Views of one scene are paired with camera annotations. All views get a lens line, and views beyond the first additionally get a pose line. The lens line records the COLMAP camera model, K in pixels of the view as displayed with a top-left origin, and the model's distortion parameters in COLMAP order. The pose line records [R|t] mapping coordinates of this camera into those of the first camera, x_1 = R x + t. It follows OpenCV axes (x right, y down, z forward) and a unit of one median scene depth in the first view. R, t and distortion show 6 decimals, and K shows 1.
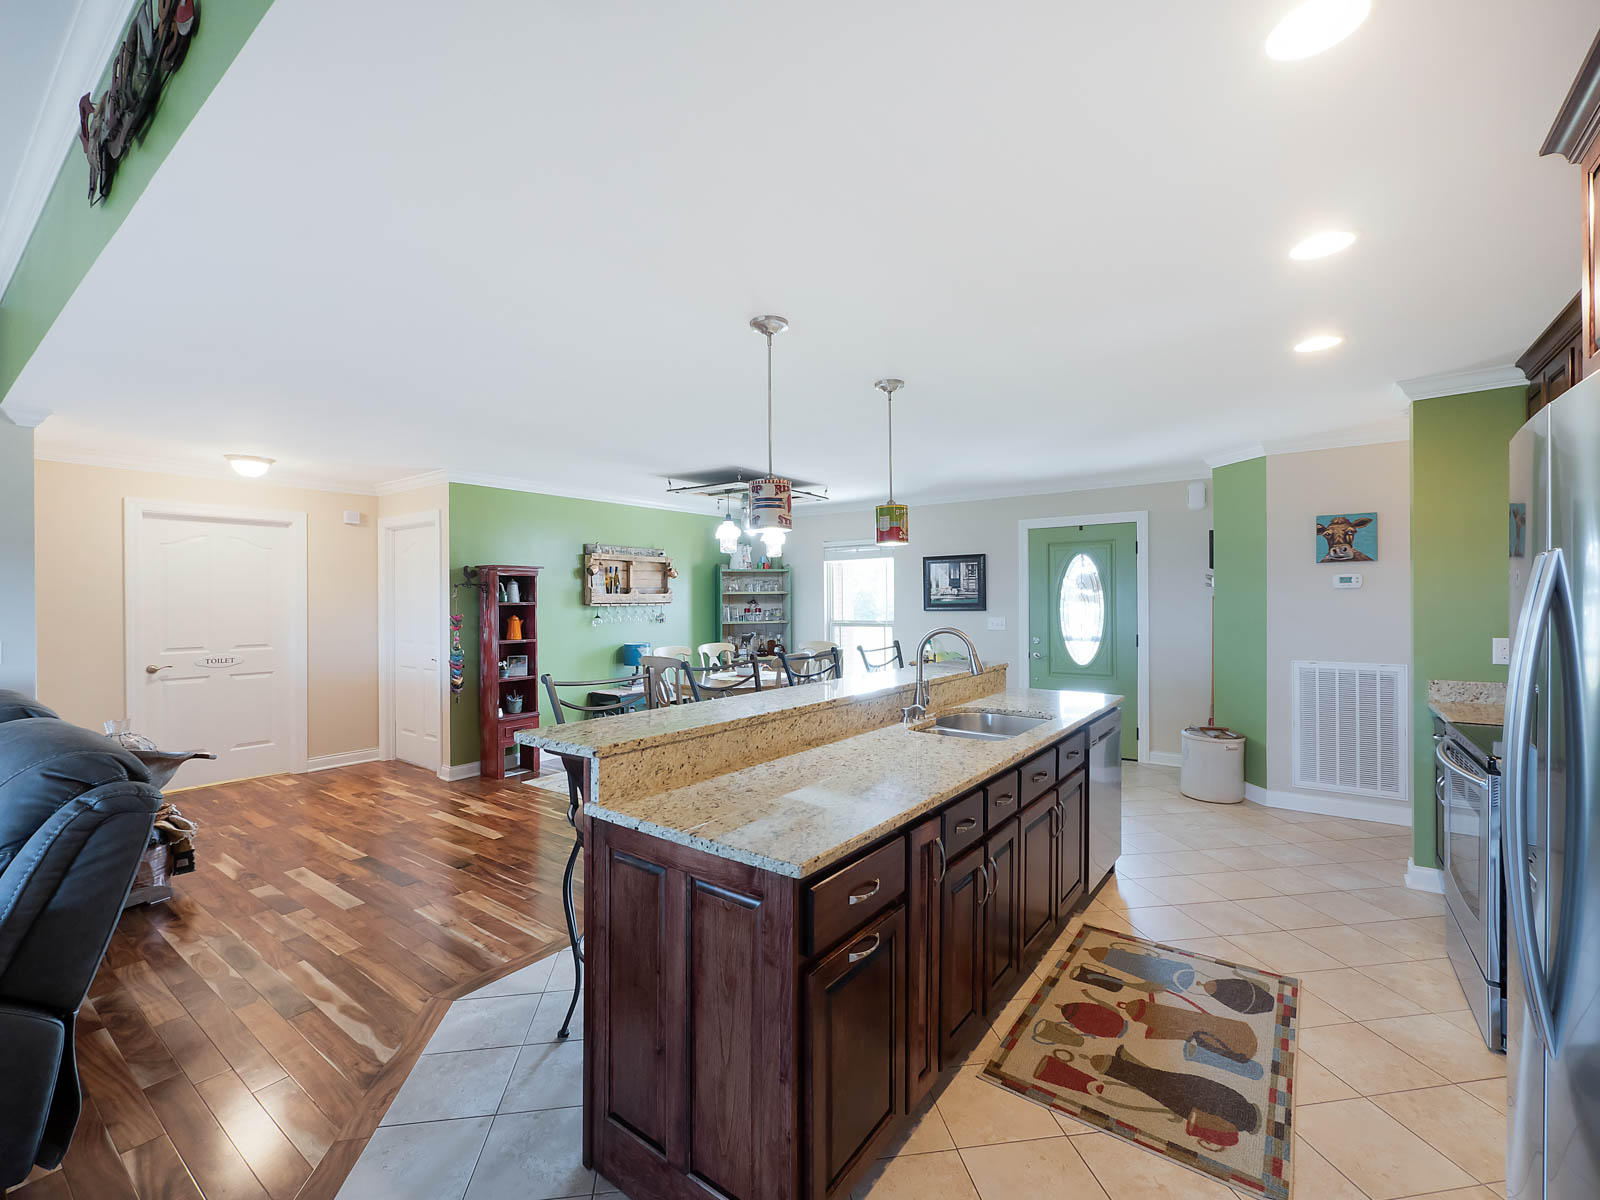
lens RADIAL K [[691.7, 0, 794.7], [0, 691.7, 602.4], [0, 0, 1]] dist [-0.007773, 0.000663]
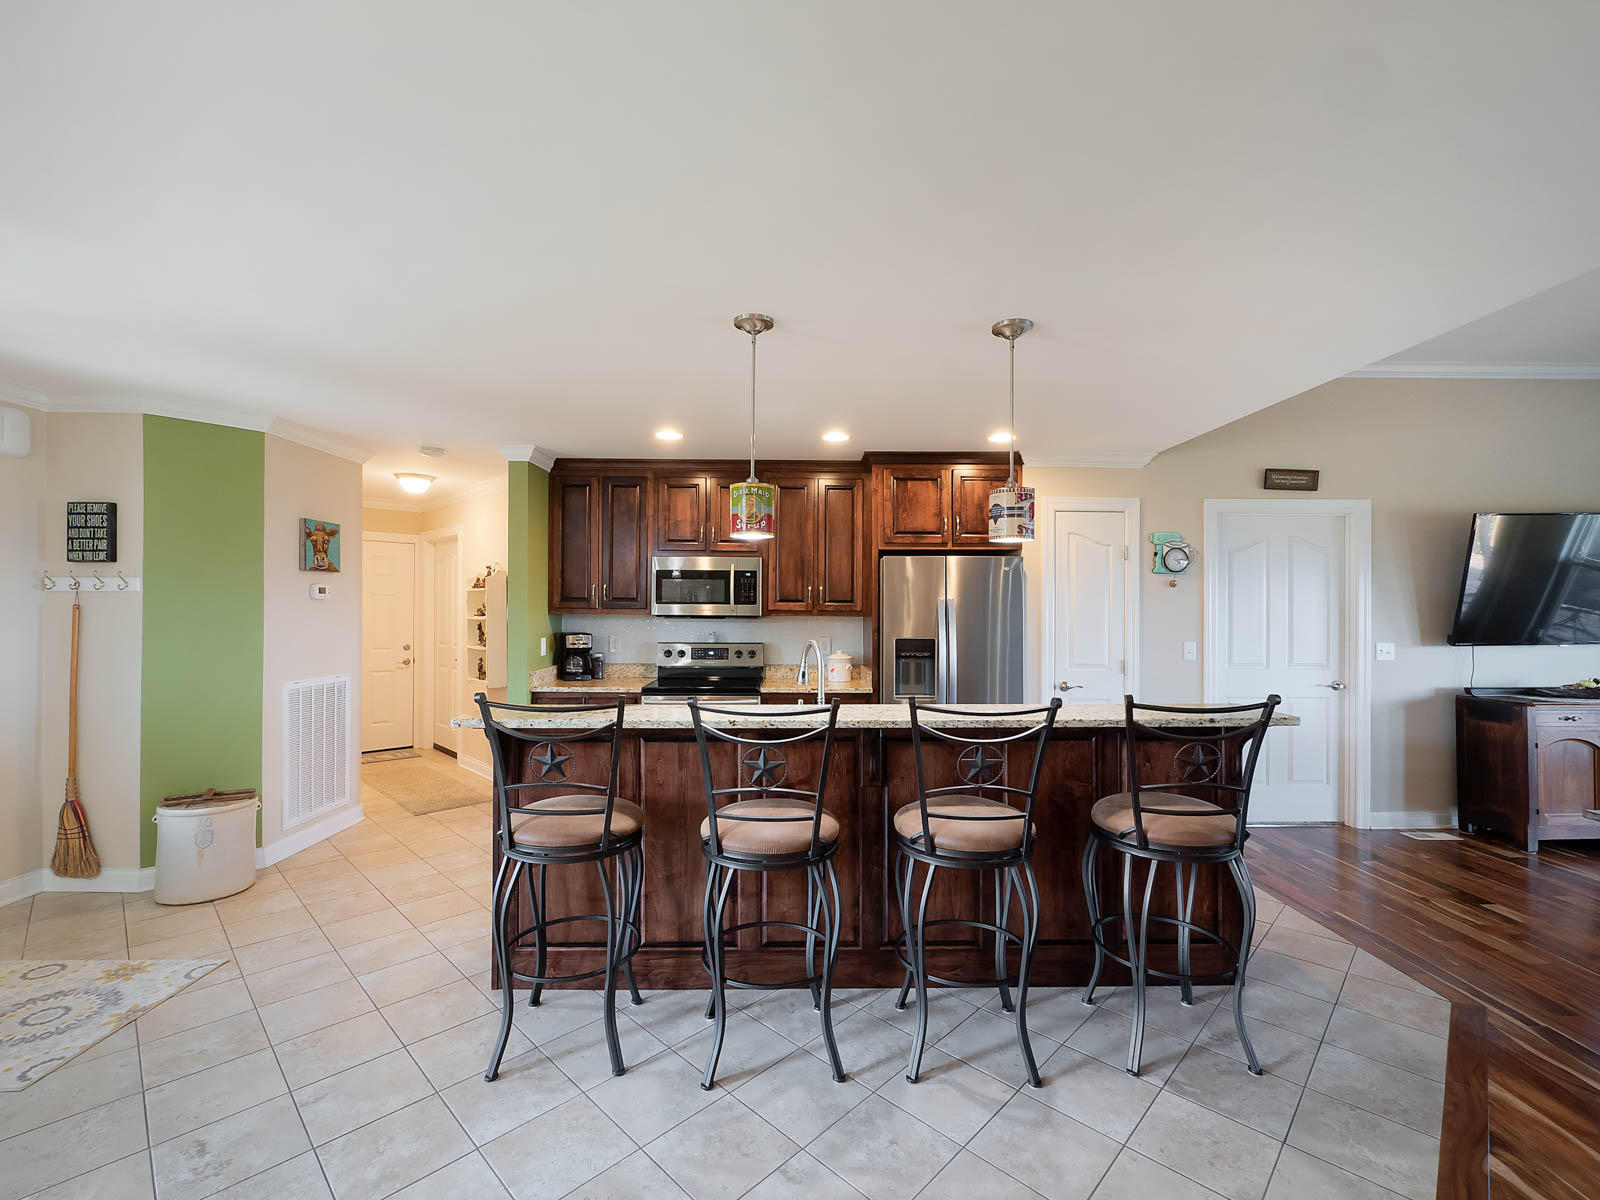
lens RADIAL K [[691.7, 0, 804.4], [0, 691.7, 608.7], [0, 0, 1]] dist [-0.007773, 0.000663]
pose [[-0.613554, 0.003763, 0.789644, -0.309678], [0.001689, 0.999993, -0.003453, -0.002457], [-0.789651, -0.000785, -0.613556, 0.912661]]
